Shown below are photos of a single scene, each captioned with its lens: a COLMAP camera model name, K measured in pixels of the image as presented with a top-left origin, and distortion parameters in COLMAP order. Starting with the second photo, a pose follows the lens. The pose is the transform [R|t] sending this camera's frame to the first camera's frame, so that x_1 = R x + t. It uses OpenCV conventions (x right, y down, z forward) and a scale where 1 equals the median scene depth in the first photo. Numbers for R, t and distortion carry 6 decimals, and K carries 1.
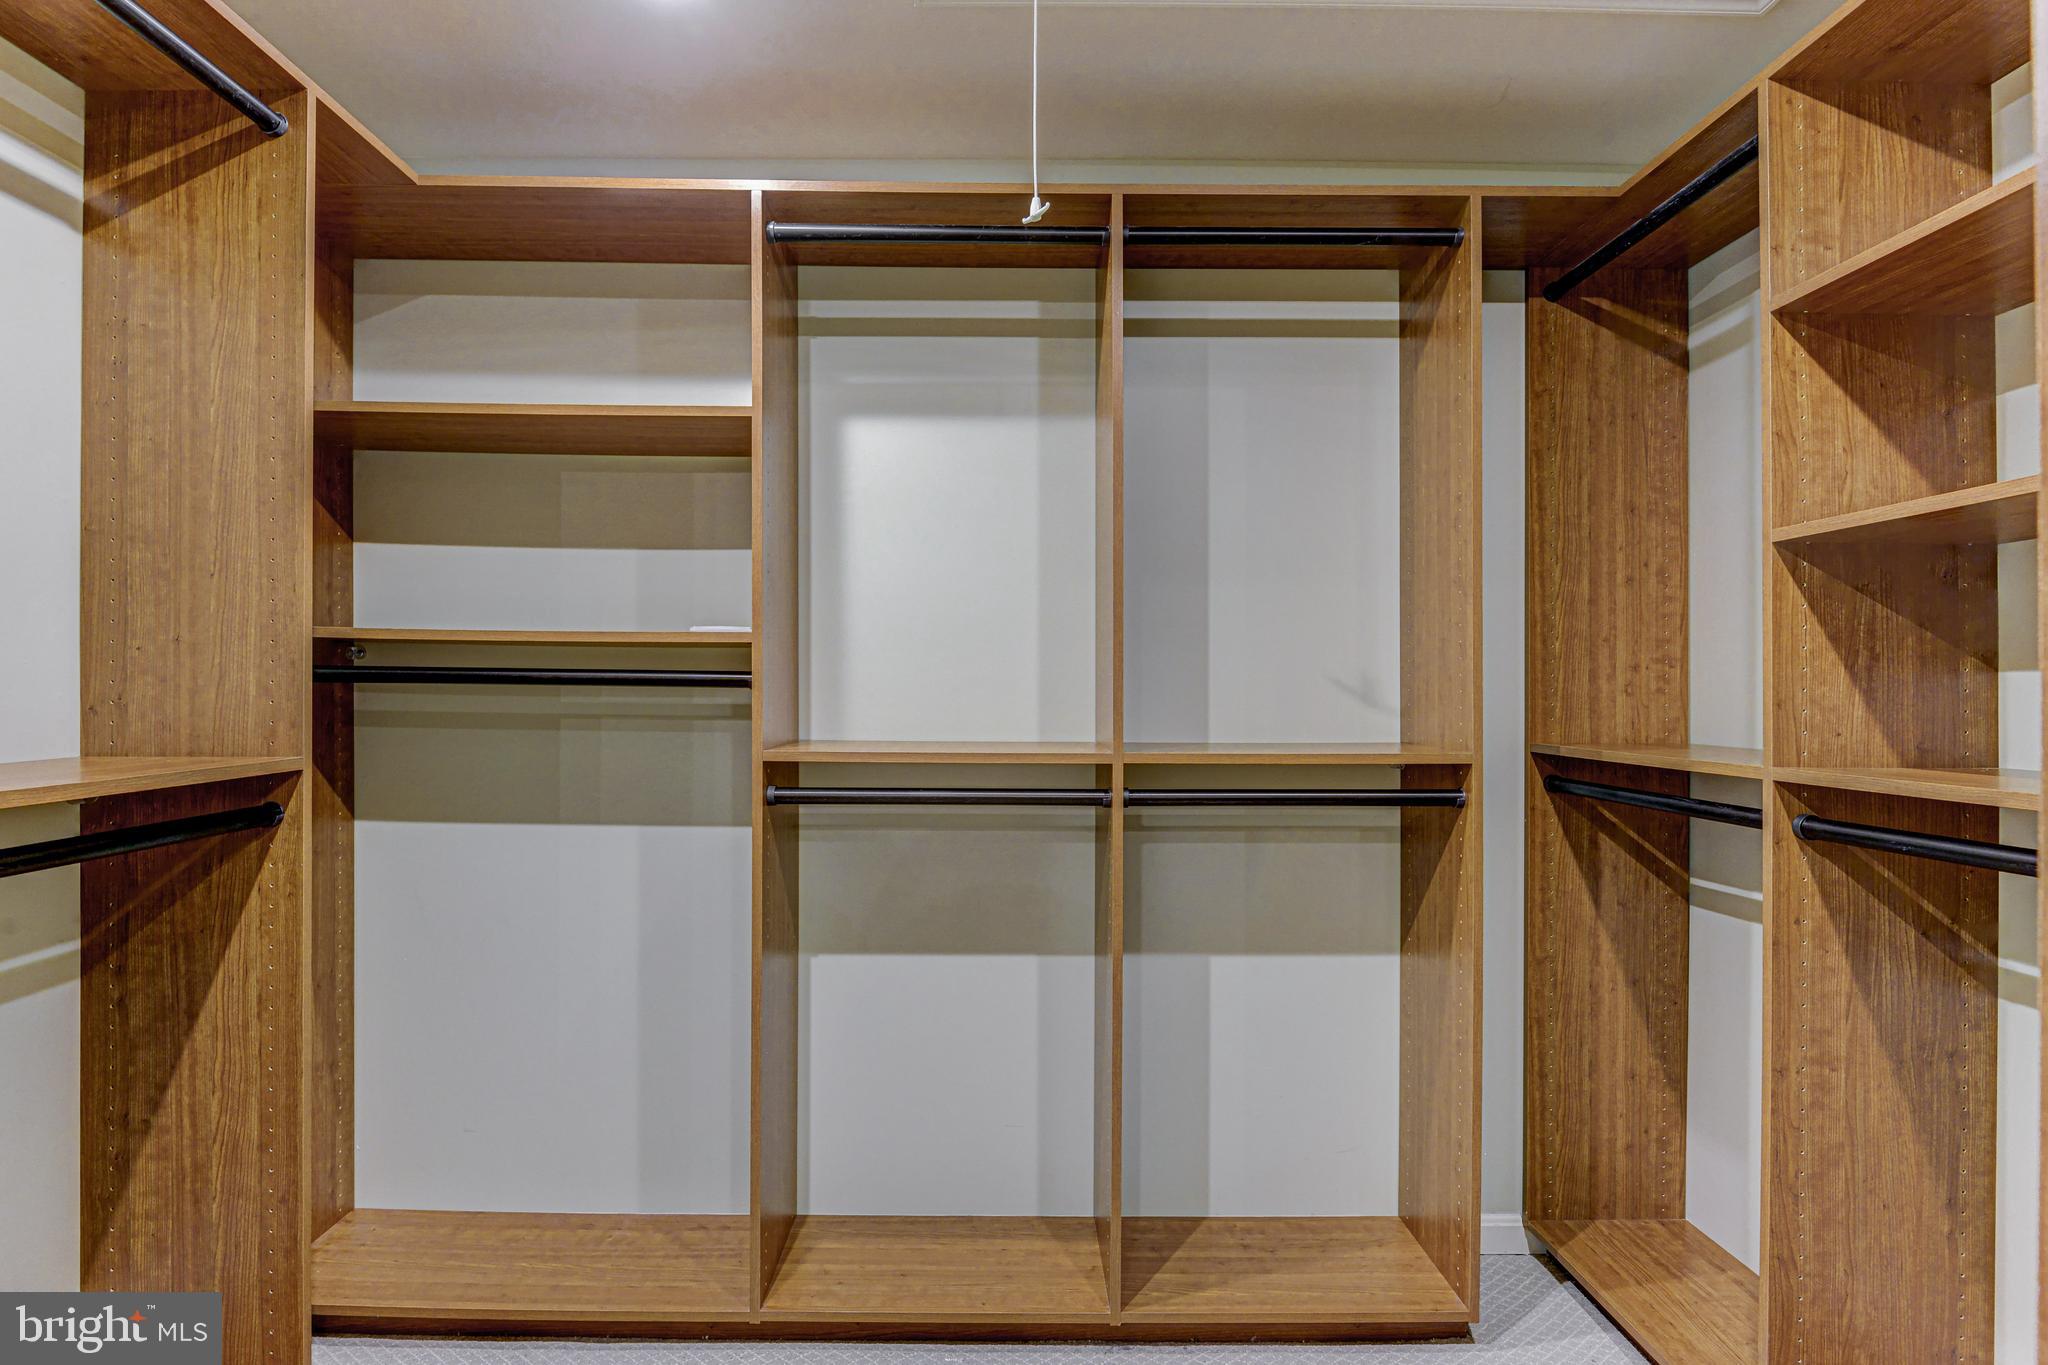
lens RADIAL K [[1049.3, 0, 1017.2], [0, 1049.3, 683.5], [0, 0, 1]] dist [-0.003670, -0.001597]
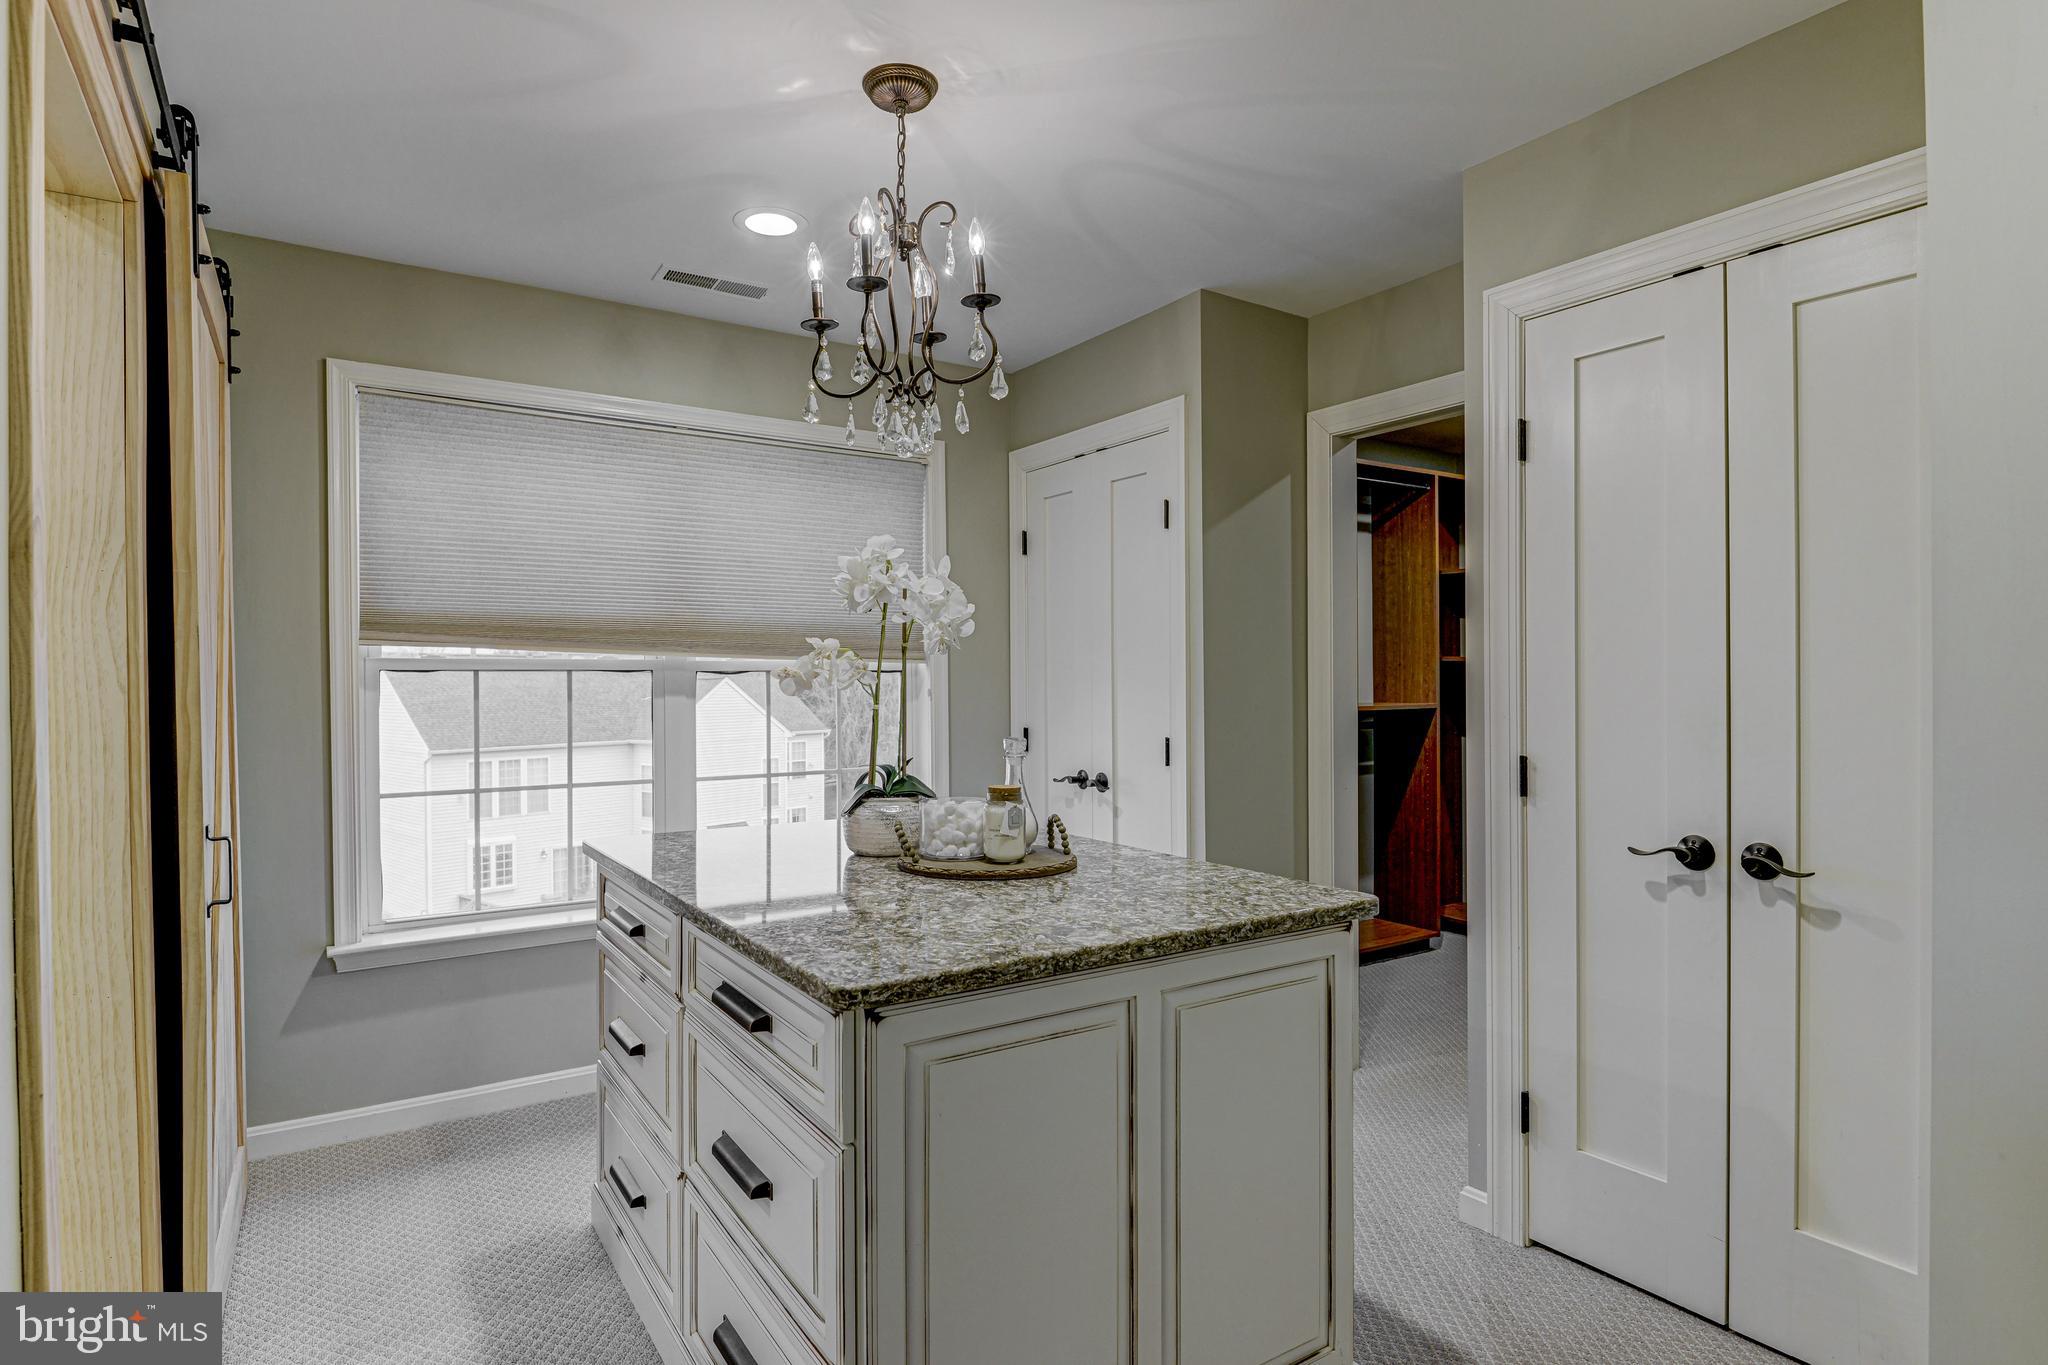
lens RADIAL K [[1106.0, 0, 1023.6], [0, 1106.0, 684.5], [0, 0, 1]] dist [0.001799, 0.000088]
pose [[0.556939, -0.006899, -0.830524, 1.235646], [0.011511, 0.999934, -0.000587, 0.004661], [0.830473, -0.009233, 0.556982, -1.669586]]
